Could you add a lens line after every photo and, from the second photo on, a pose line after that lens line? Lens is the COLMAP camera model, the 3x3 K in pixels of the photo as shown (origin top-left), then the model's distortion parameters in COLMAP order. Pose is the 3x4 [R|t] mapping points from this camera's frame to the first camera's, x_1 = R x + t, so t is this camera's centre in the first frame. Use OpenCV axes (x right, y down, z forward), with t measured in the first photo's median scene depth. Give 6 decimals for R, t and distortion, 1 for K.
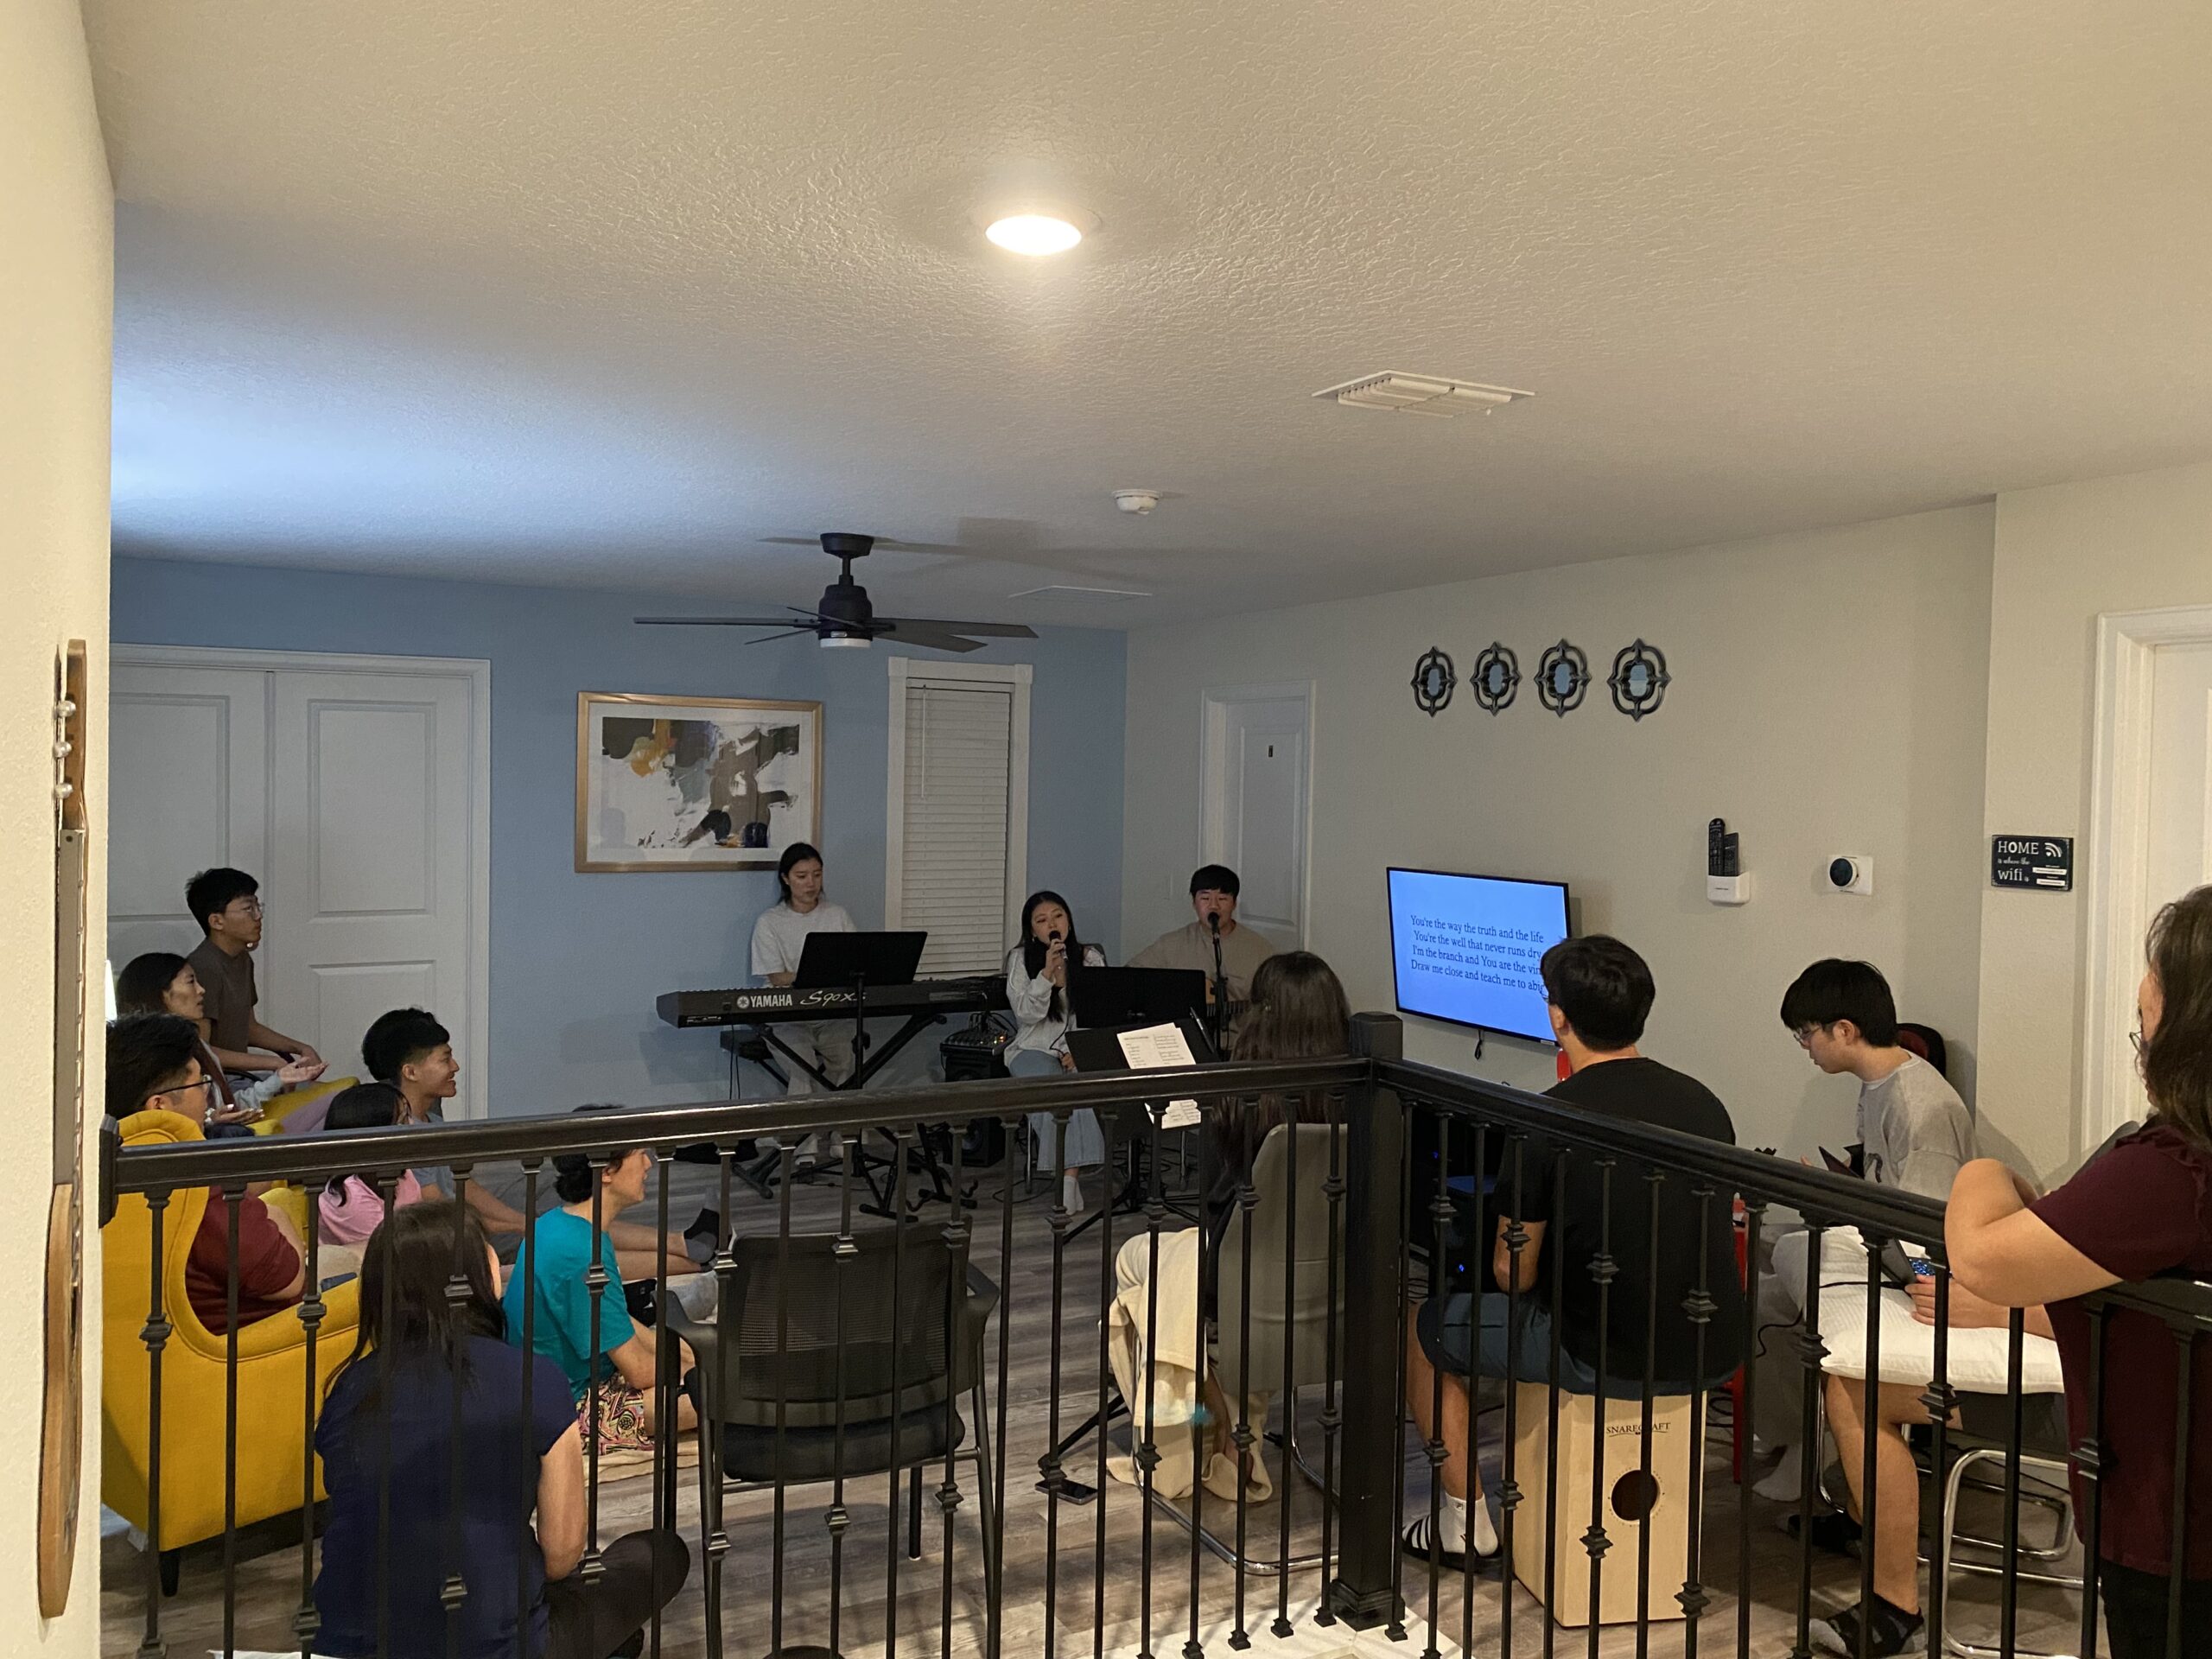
lens RADIAL K [[1687.7, 0, 1106.4], [0, 1687.7, 822.5], [0, 0, 1]] dist [0.036868, -0.042055]
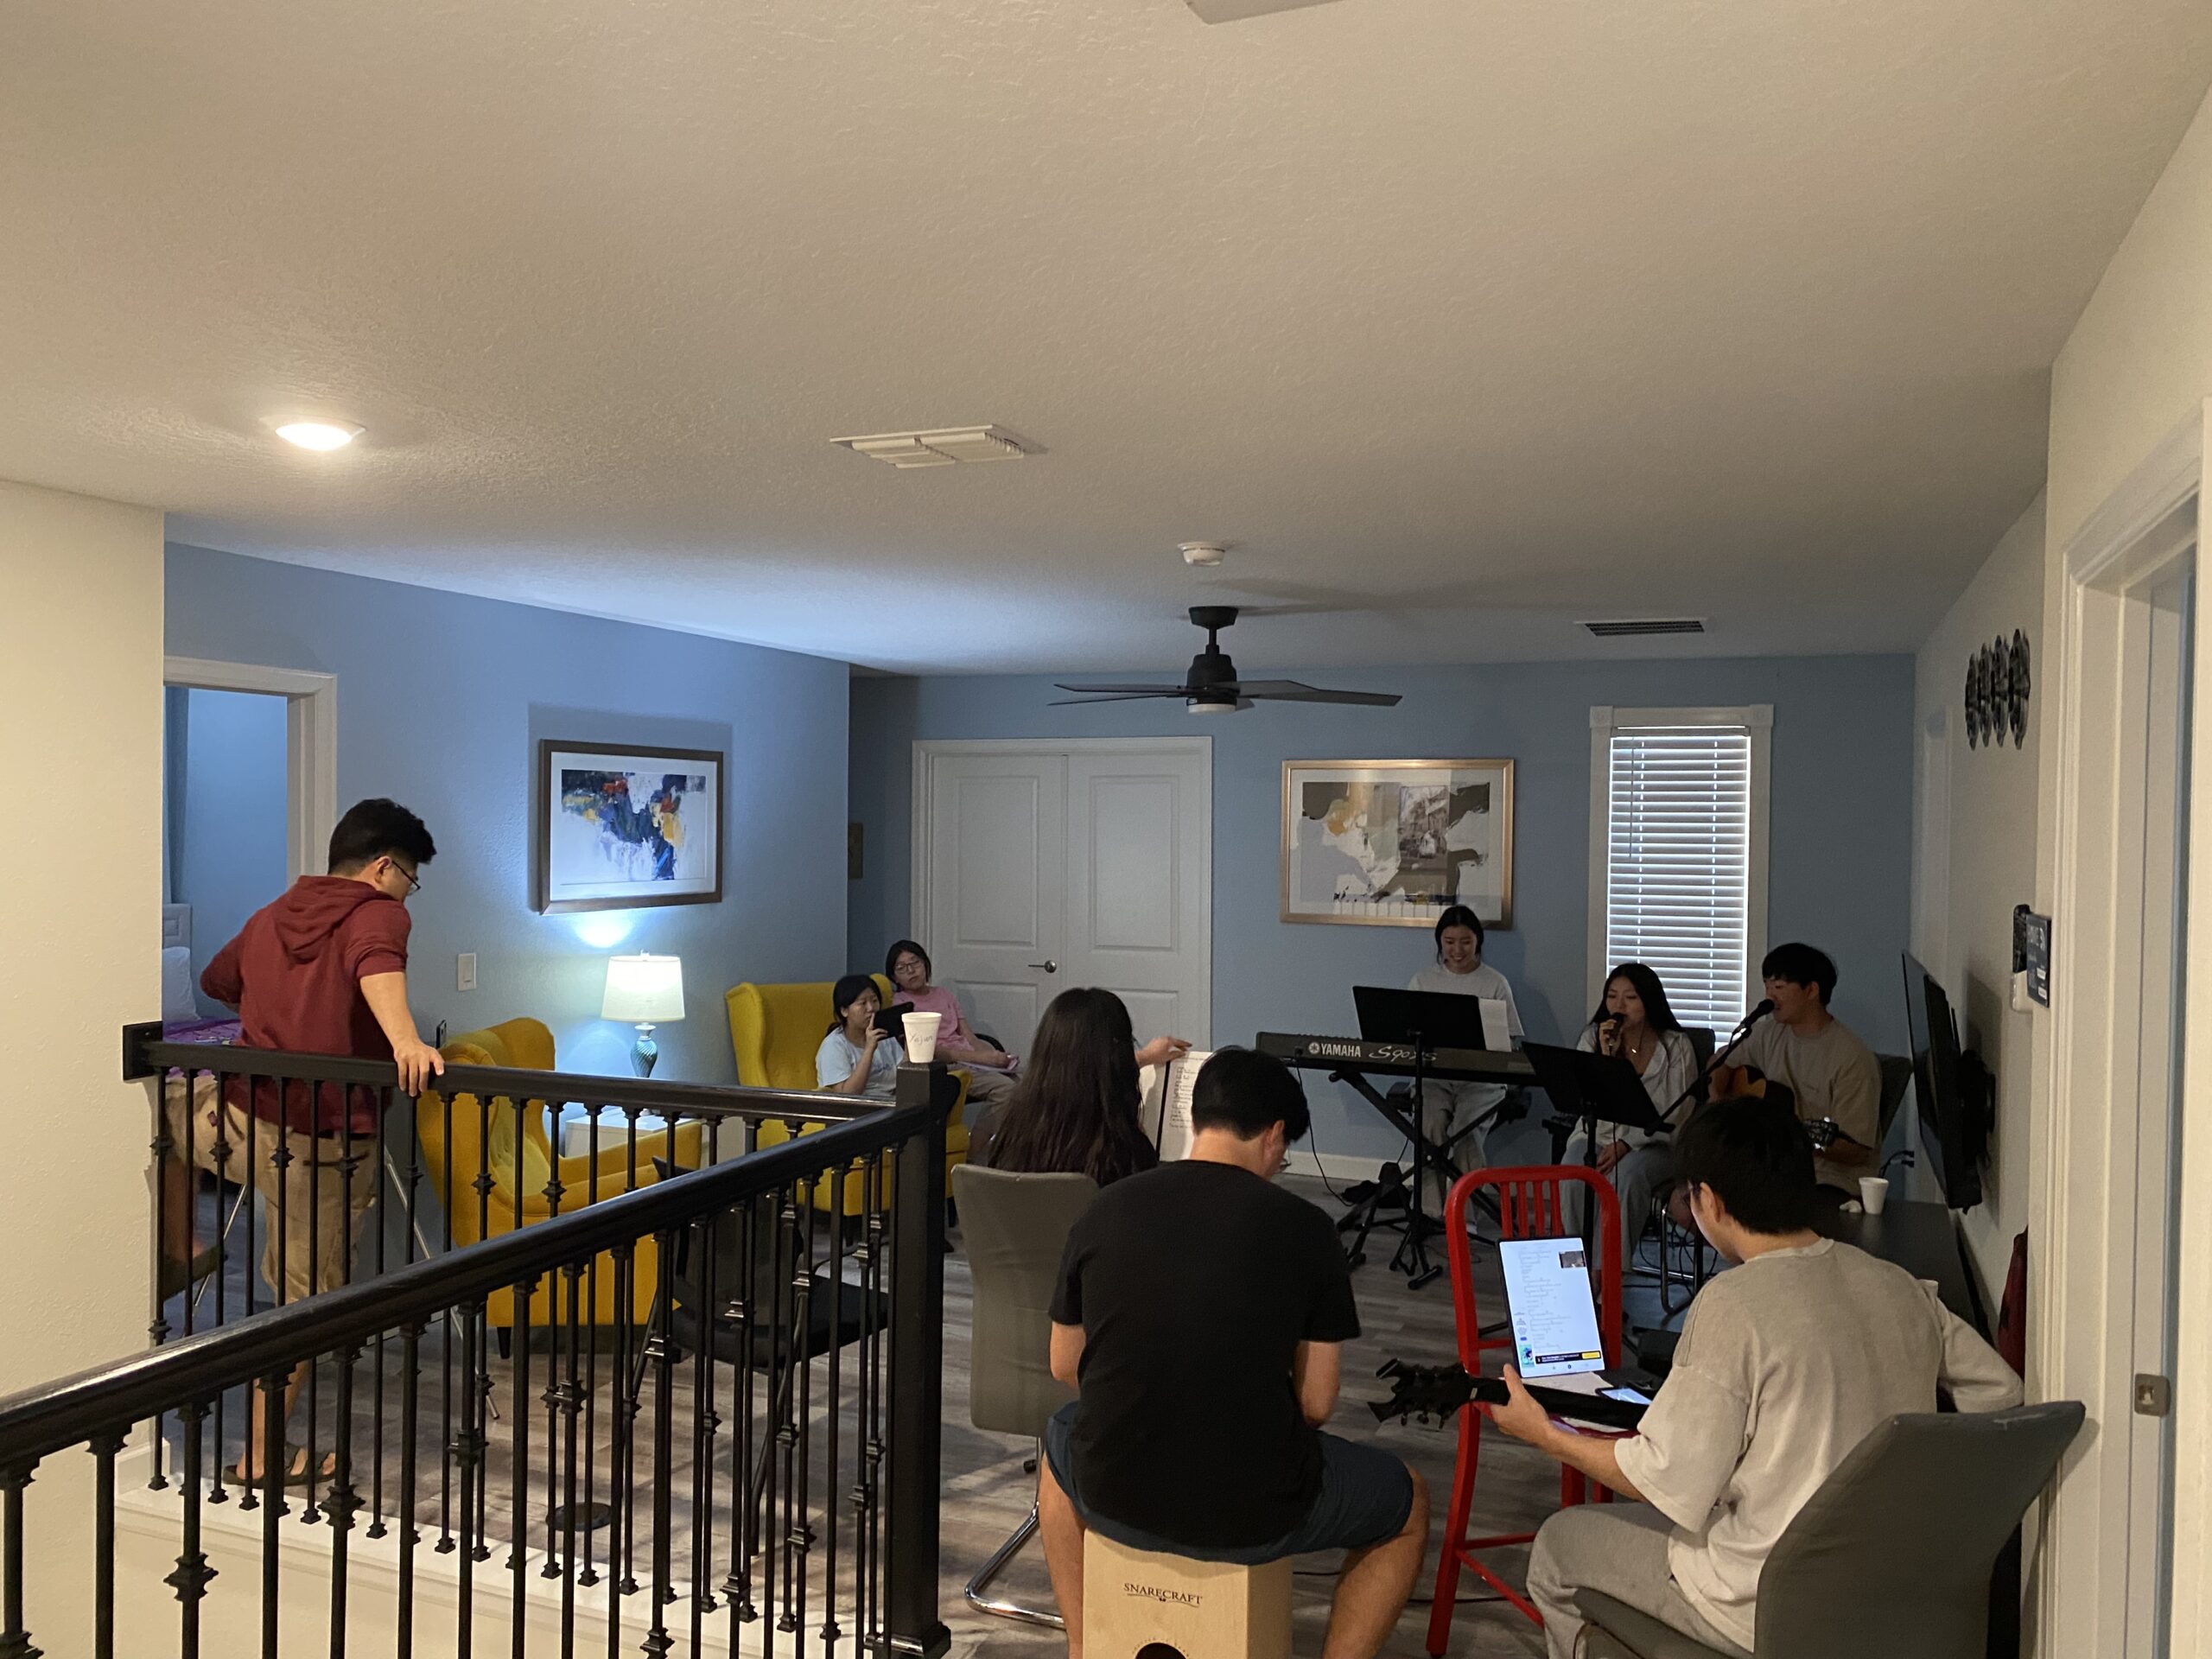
lens RADIAL K [[1687.7, 0, 1112.8], [0, 1687.7, 836.6], [0, 0, 1]] dist [0.036868, -0.042055]
pose [[0.646929, -0.004025, -0.762539, 0.618780], [-0.018052, 0.999625, -0.020591, -0.002149], [0.762336, 0.027086, 0.646614, 0.267323]]
